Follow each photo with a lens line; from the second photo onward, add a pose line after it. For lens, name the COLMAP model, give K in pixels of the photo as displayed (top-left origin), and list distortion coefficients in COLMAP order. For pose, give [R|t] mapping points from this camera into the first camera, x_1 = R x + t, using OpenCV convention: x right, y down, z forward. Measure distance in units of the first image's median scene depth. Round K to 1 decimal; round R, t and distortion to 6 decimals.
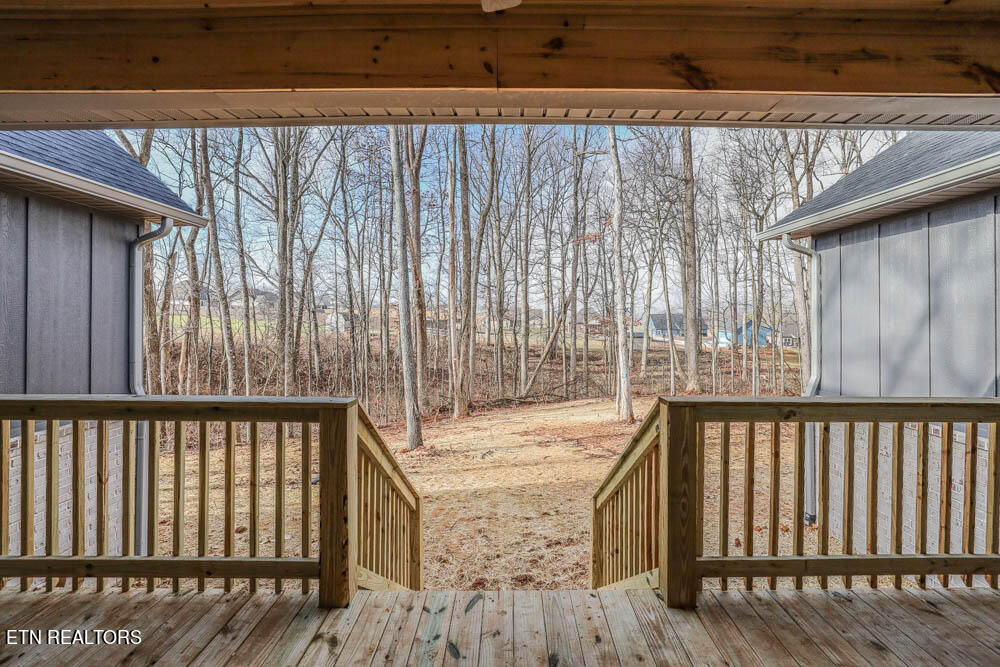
lens RADIAL K [[442.0, 0, 511.1], [0, 442.0, 315.7], [0, 0, 1]] dist [-0.049205, 0.018785]
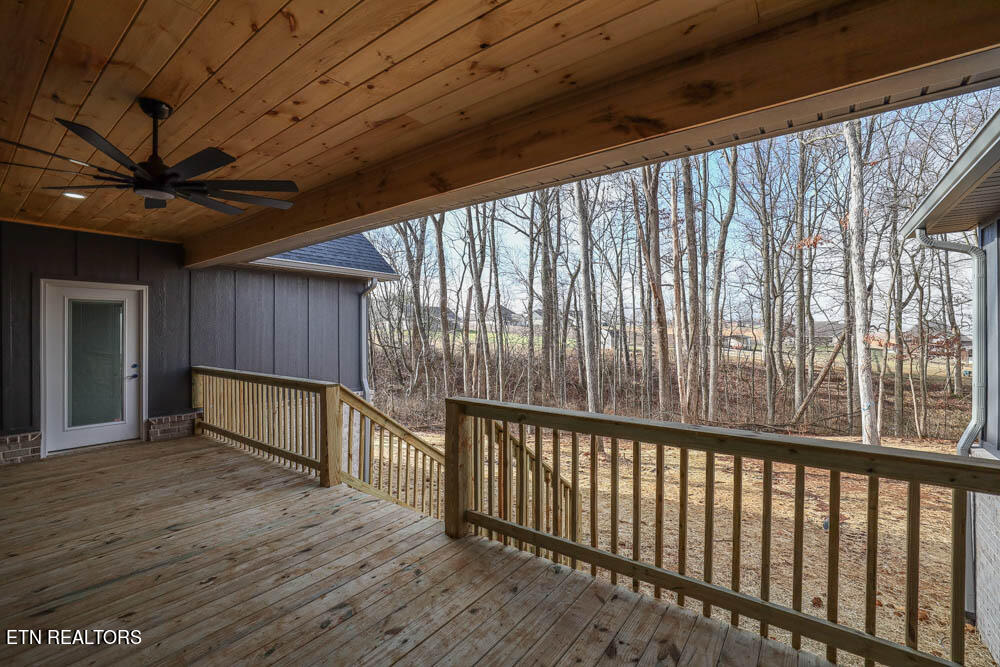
lens RADIAL K [[431.4, 0, 503.2], [0, 431.4, 335.2], [0, 0, 1]] dist [-0.049582, 0.016769]
pose [[0.801155, -0.001427, -0.598455, 1.379052], [0.006237, 0.999963, 0.005965, -0.029277], [0.598424, -0.008511, 0.801134, -0.069567]]
